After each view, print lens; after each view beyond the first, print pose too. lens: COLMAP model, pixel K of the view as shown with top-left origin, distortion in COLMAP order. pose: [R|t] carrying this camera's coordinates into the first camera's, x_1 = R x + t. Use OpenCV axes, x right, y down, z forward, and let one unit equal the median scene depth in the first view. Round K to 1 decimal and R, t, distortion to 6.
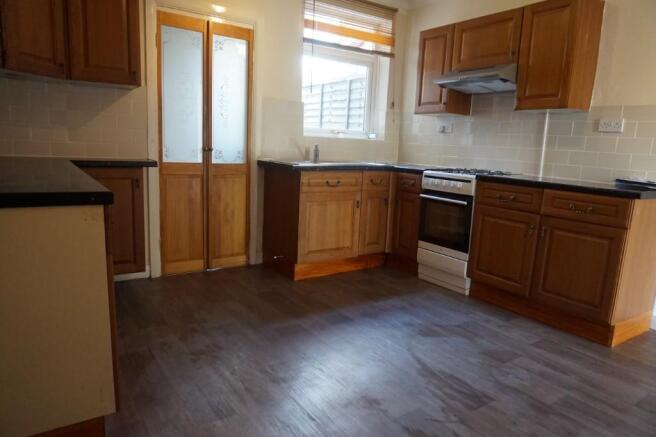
lens RADIAL K [[437.3, 0, 328.0], [0, 437.3, 218.5], [0, 0, 1]] dist [-0.048032, 0.002749]
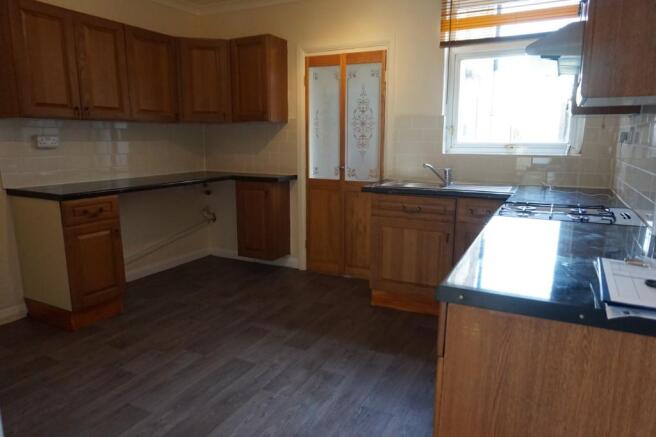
lens RADIAL K [[437.3, 0, 328.0], [0, 437.3, 218.5], [0, 0, 1]] dist [-0.048032, 0.002749]
pose [[0.464148, 0.114968, -0.878265, 0.708123], [-0.130545, 0.989592, 0.060551, -0.092863], [0.876085, 0.086549, 0.474325, 0.440322]]
